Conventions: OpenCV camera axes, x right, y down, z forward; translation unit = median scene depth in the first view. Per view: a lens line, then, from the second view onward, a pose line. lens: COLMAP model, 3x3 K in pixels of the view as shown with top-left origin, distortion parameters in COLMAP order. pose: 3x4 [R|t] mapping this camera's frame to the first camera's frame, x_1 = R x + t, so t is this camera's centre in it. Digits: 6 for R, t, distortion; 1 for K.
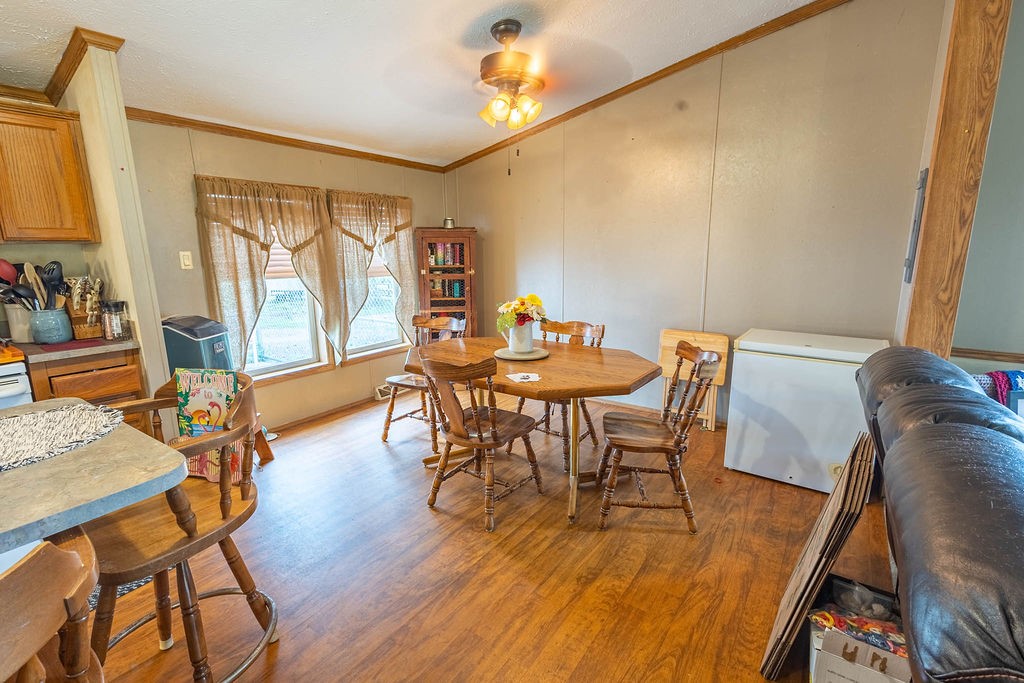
lens RADIAL K [[467.7, 0, 512.7], [0, 467.7, 343.9], [0, 0, 1]] dist [-0.001590, 0.000129]
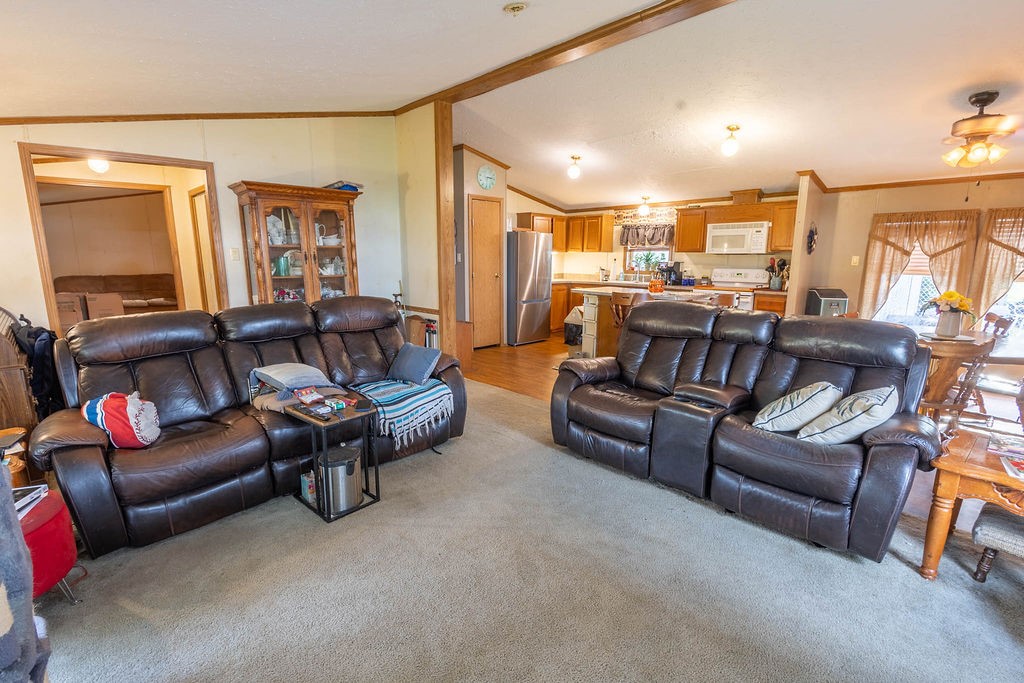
lens RADIAL K [[467.7, 0, 511.0], [0, 467.7, 341.0], [0, 0, 1]] dist [-0.001590, 0.000129]
pose [[-0.176345, 0.187588, -0.966288, 1.217389], [-0.201169, 0.954085, 0.221931, -0.010792], [0.963552, 0.233524, -0.130511, 0.007835]]
